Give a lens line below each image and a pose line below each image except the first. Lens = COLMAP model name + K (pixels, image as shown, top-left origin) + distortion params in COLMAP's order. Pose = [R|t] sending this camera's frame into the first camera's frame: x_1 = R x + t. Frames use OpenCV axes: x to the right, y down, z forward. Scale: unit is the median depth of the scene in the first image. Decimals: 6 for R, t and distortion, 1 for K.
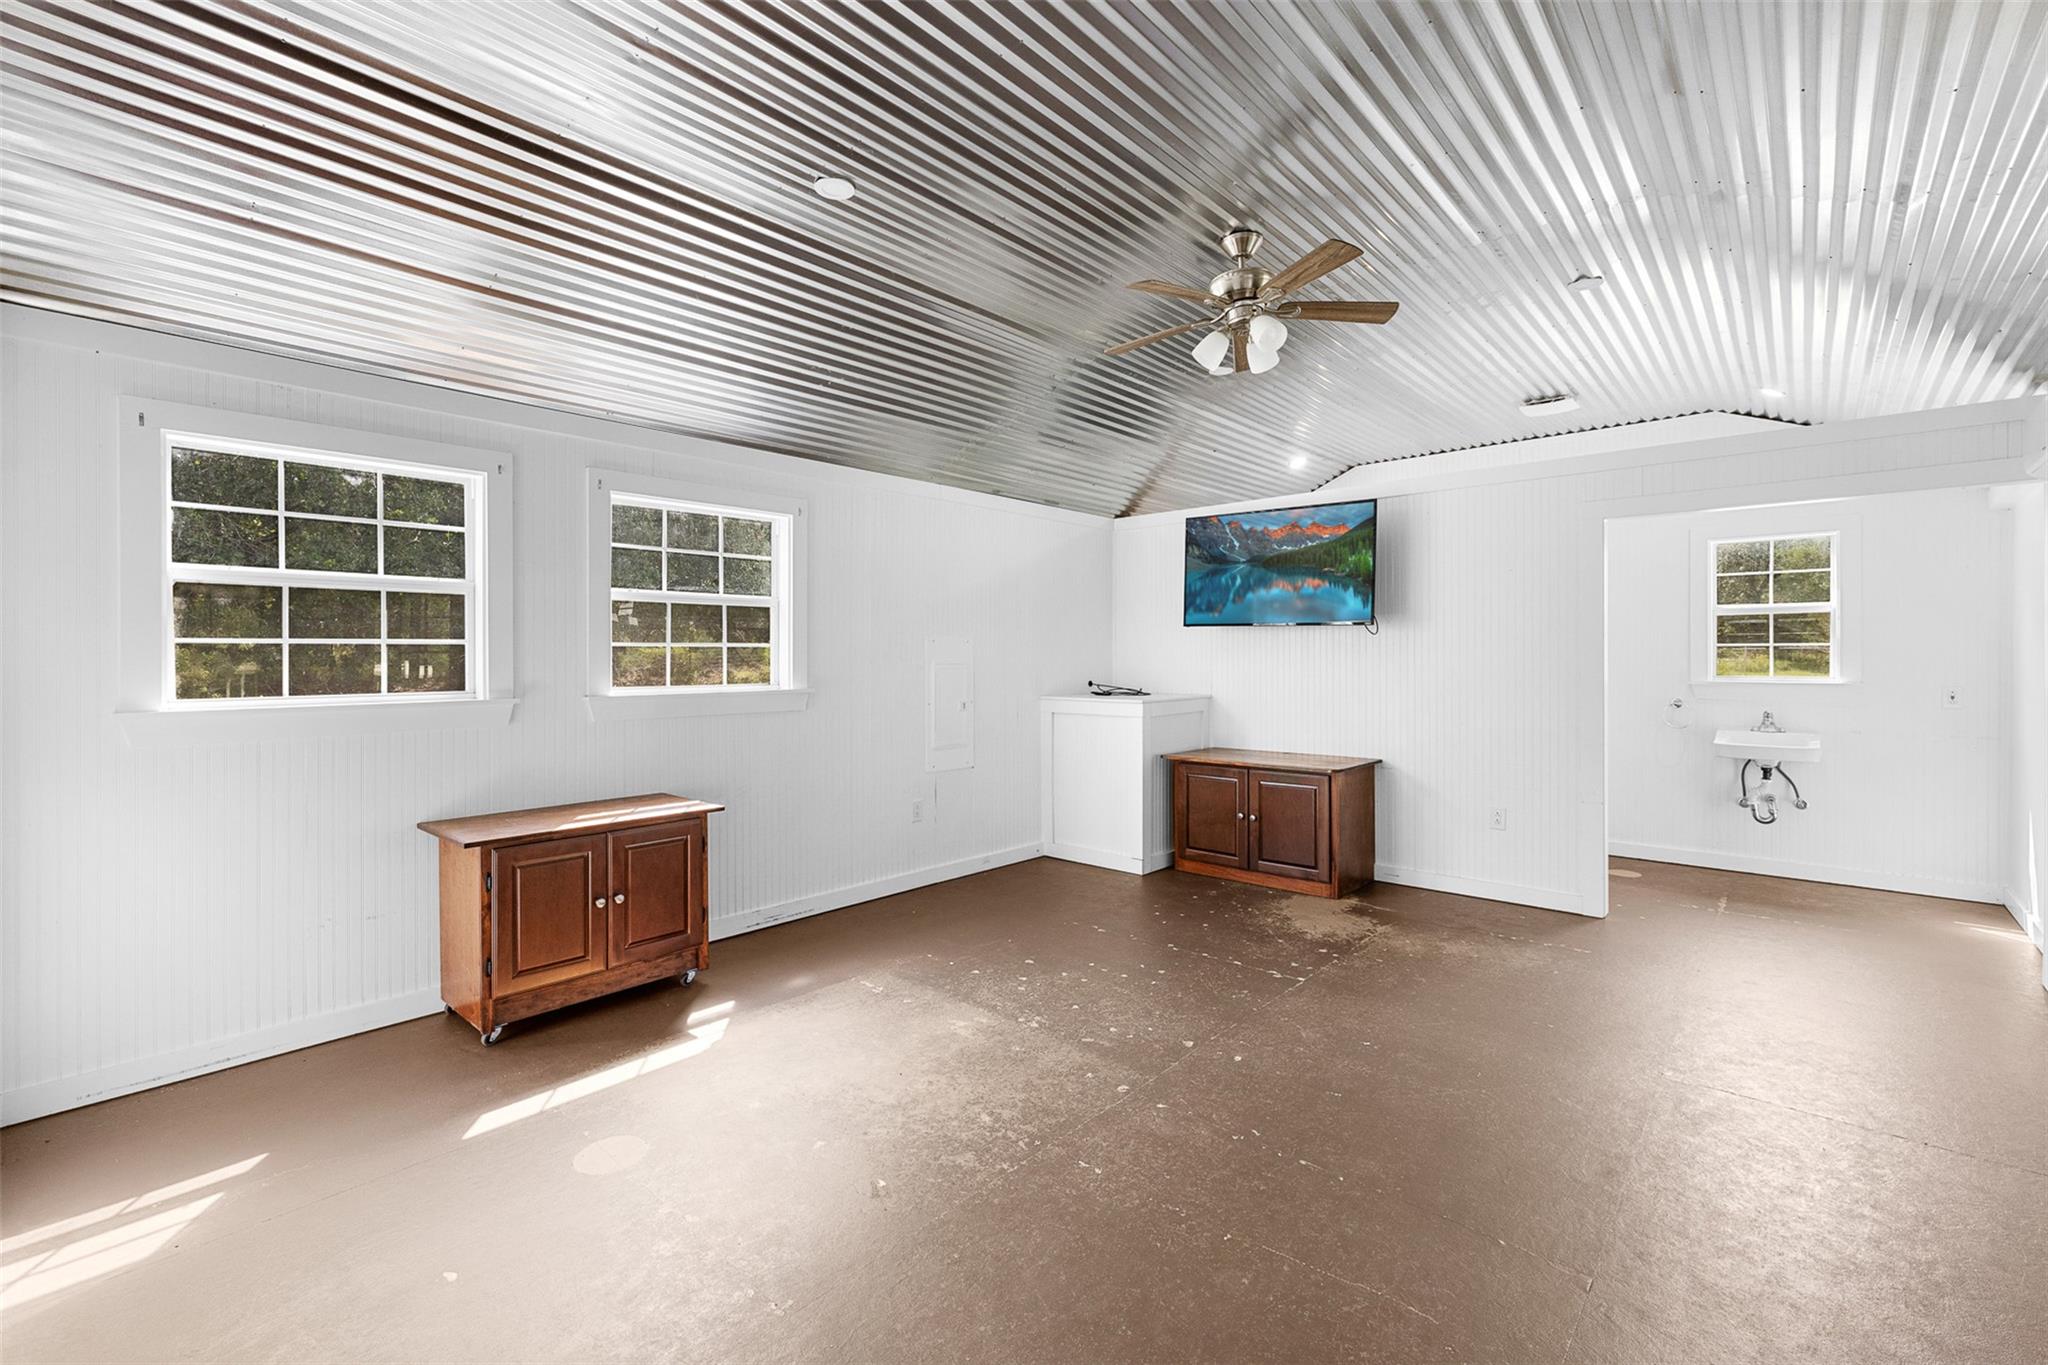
lens RADIAL K [[859.2, 0, 1024.2], [0, 859.2, 670.2], [0, 0, 1]] dist [0.011395, 0.000447]
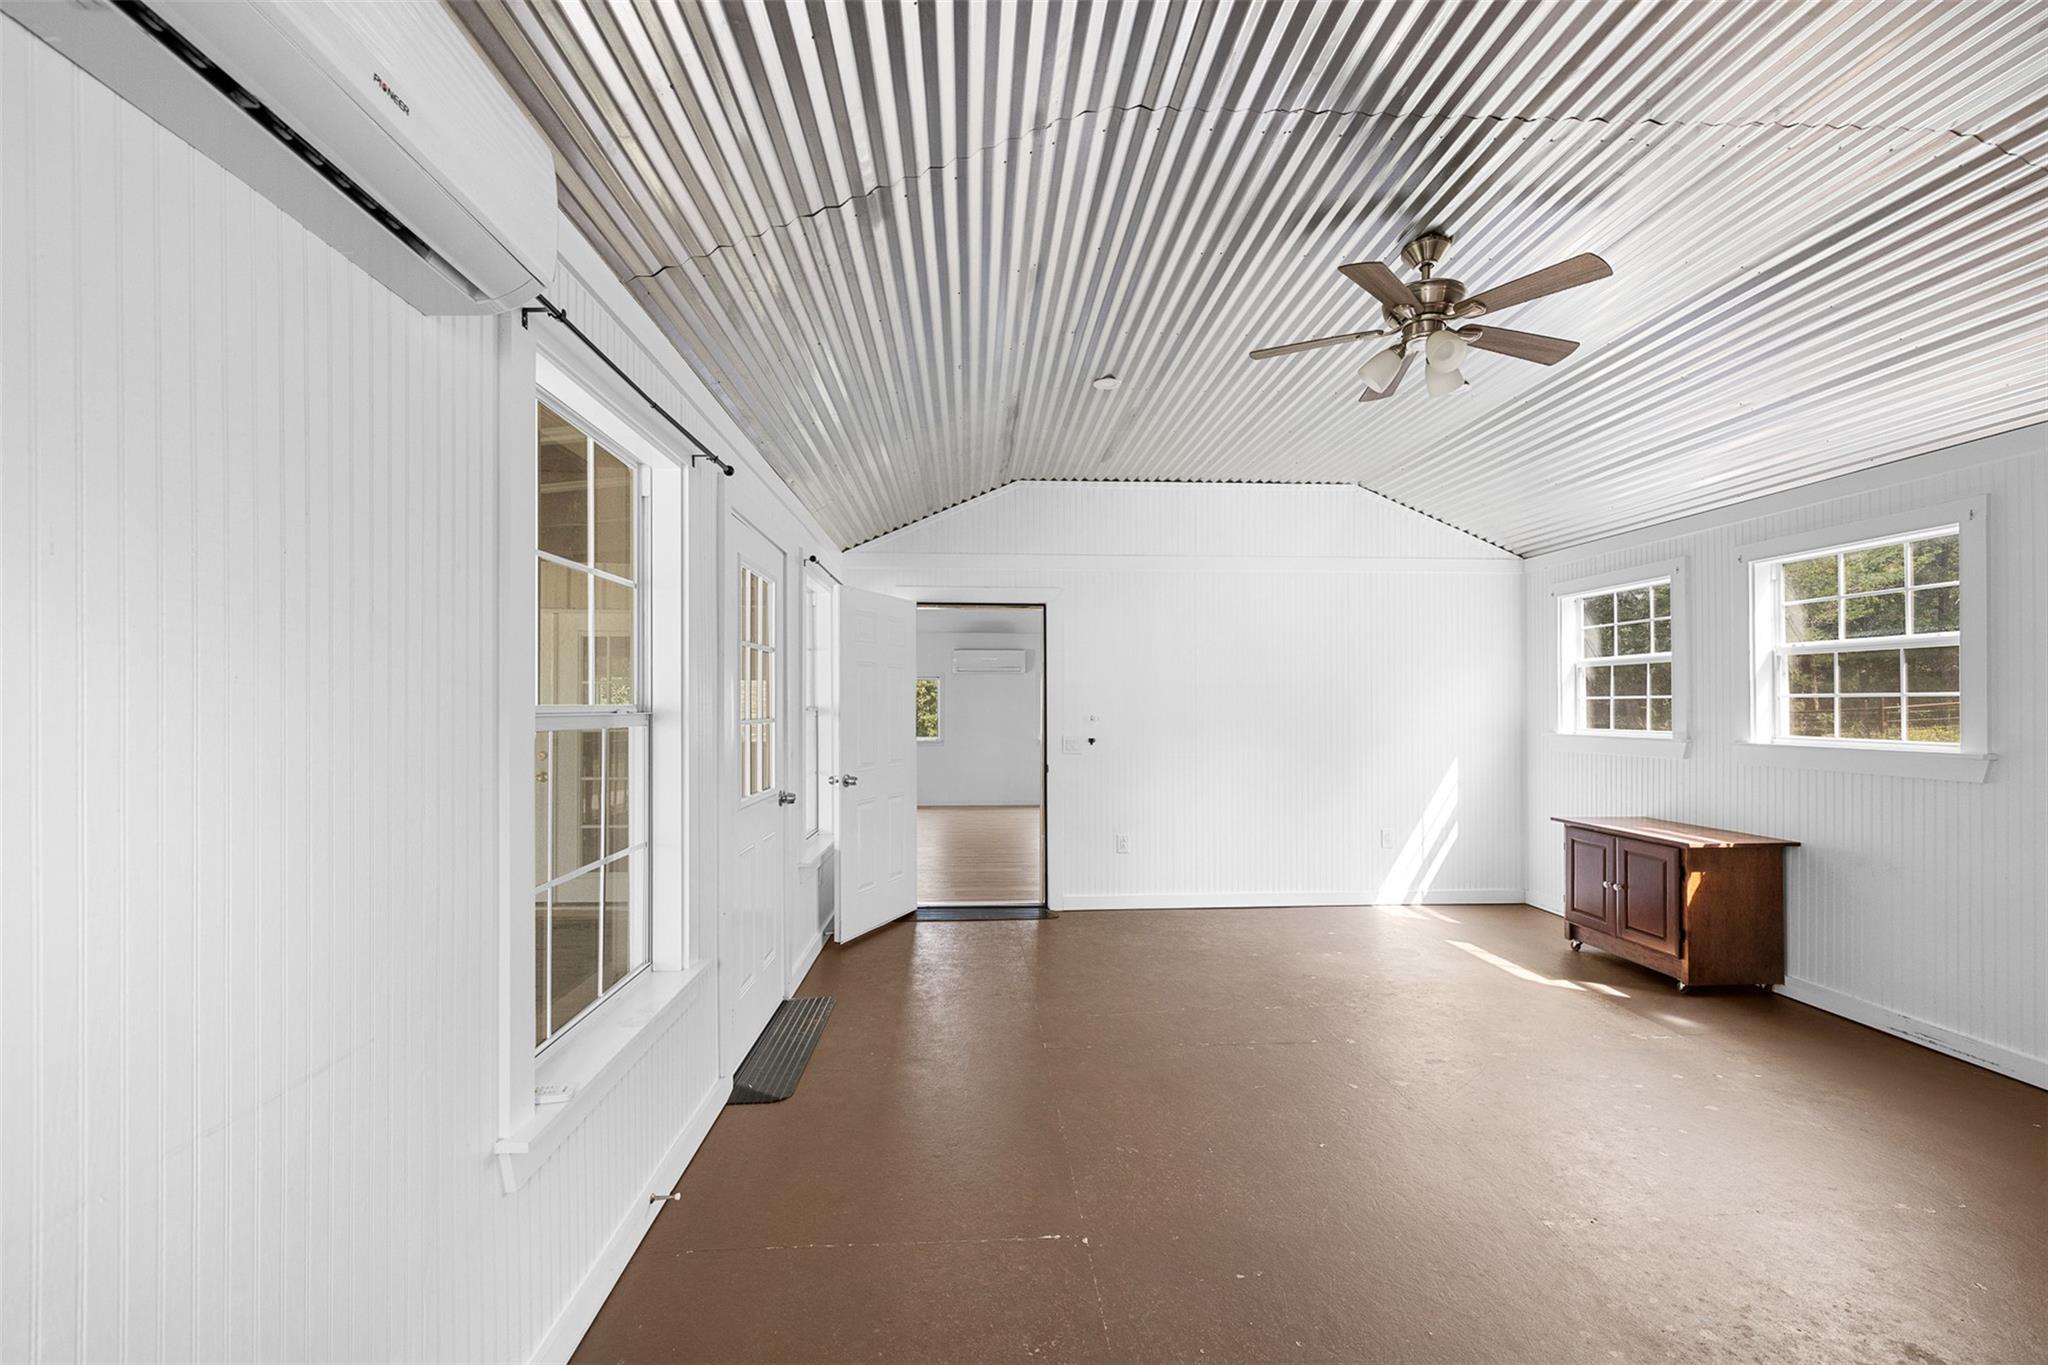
lens RADIAL K [[859.2, 0, 1023.9], [0, 859.2, 696.1], [0, 0, 1]] dist [0.011395, 0.000447]
pose [[-0.684134, -0.009375, -0.729296, 1.125390], [-0.015201, 0.999883, 0.001407, -0.019707], [0.729198, 0.012049, -0.684197, 1.221214]]
